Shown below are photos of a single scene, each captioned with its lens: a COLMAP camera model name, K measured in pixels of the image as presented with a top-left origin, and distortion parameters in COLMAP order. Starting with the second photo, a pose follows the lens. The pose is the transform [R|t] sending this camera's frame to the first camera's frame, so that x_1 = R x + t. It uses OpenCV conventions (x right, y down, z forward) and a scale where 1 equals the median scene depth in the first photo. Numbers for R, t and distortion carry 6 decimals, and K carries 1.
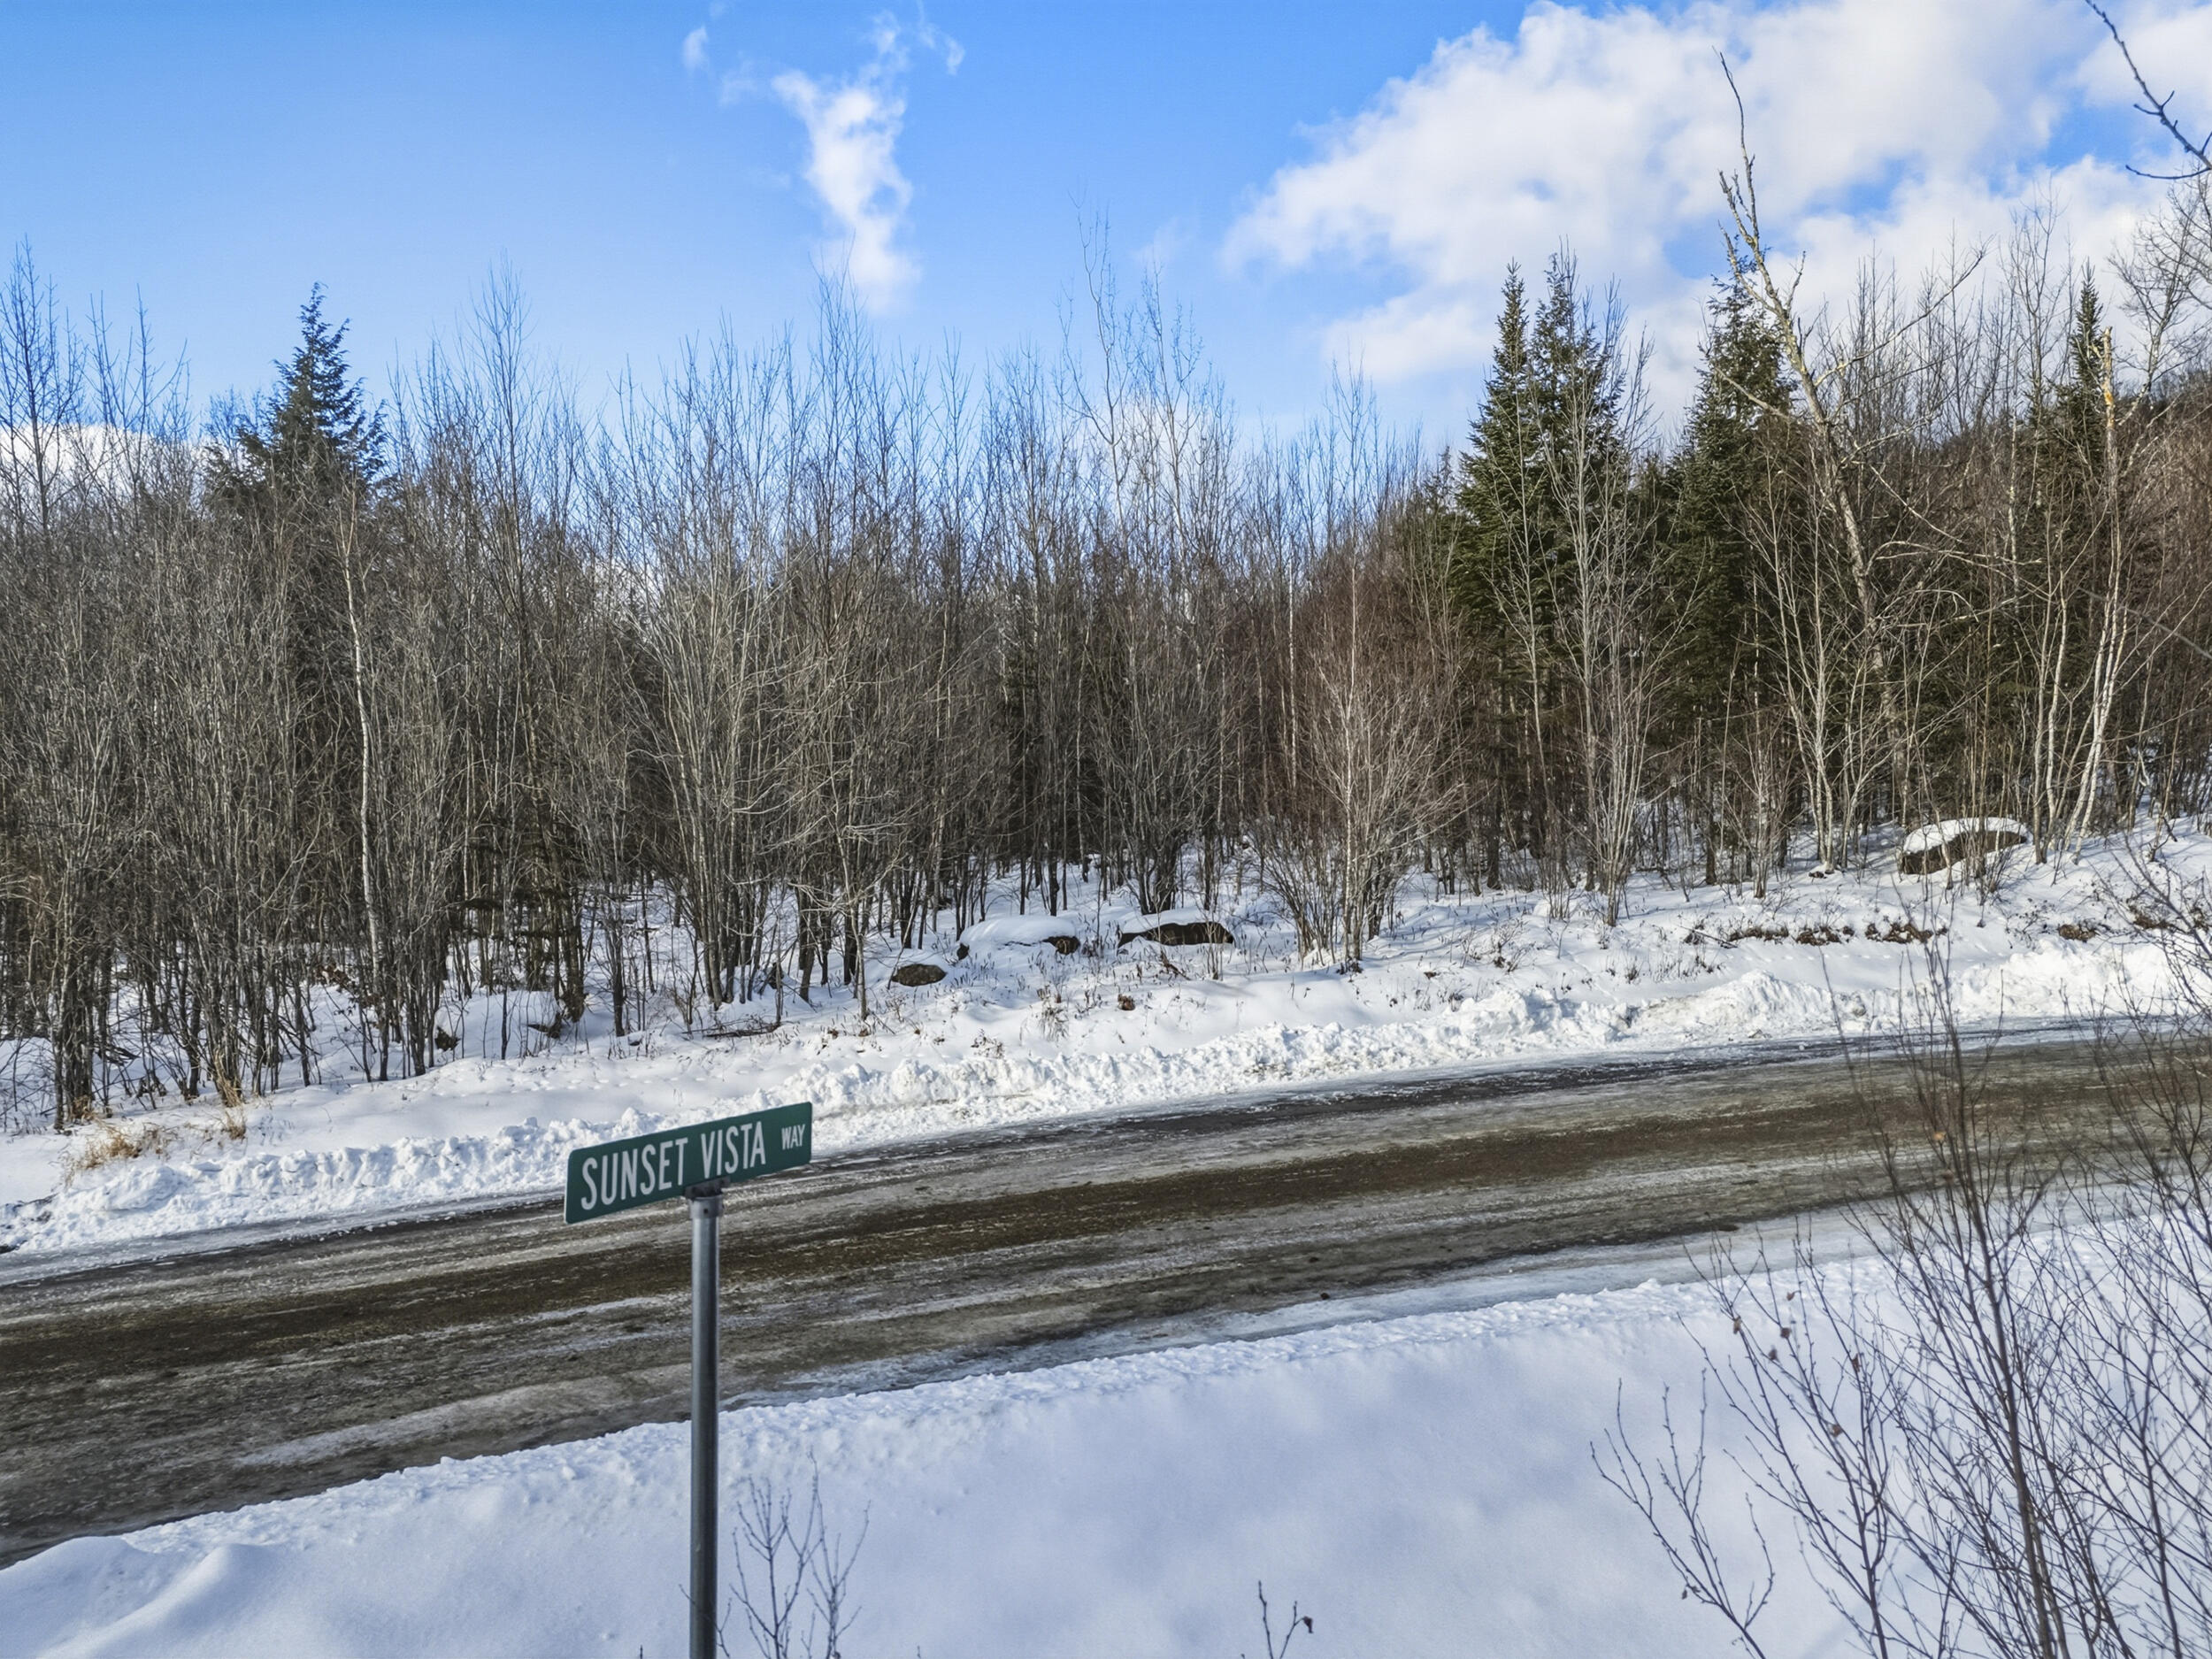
lens RADIAL K [[1619.0, 0, 1106.0], [0, 1619.0, 829.5], [0, 0, 1]] dist [0.088907, -0.079077]
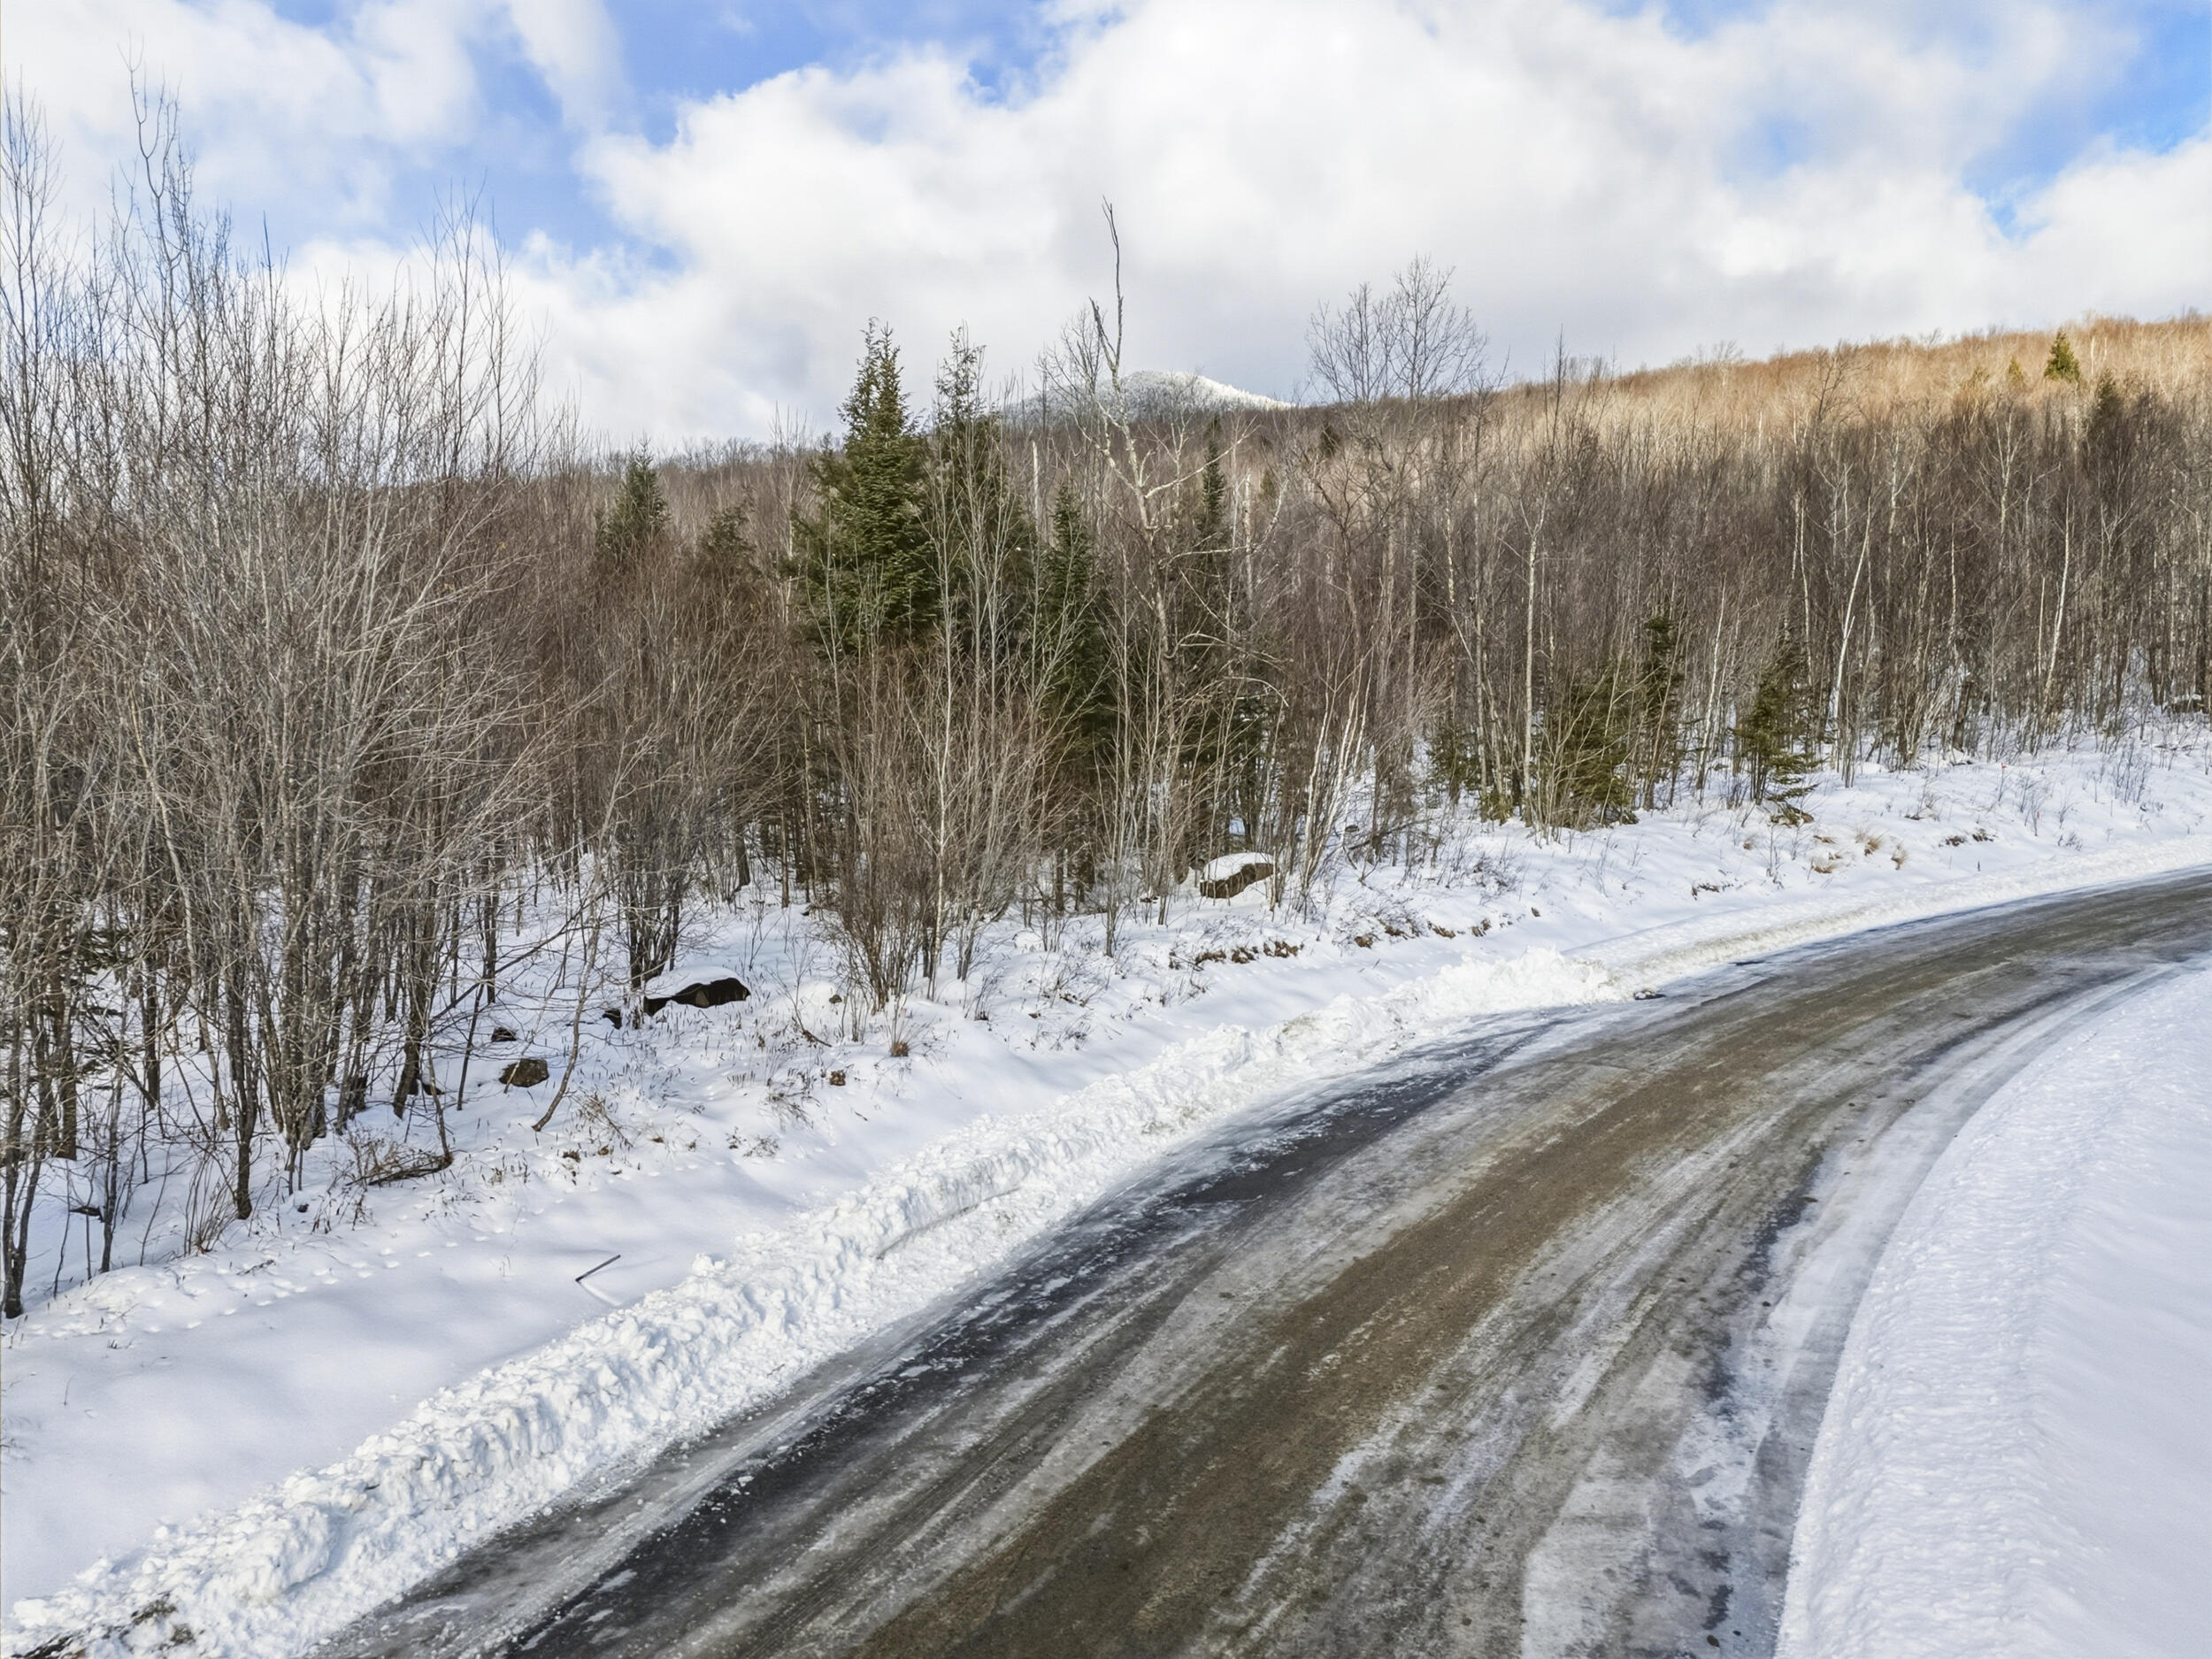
lens RADIAL K [[1619.0, 0, 1106.0], [0, 1619.0, 829.5], [0, 0, 1]] dist [0.088907, -0.079077]
pose [[0.715630, -0.010147, 0.698406, -0.887607], [0.001629, 0.999916, 0.012858, -0.083943], [-0.698478, -0.008063, 0.715587, 0.333926]]
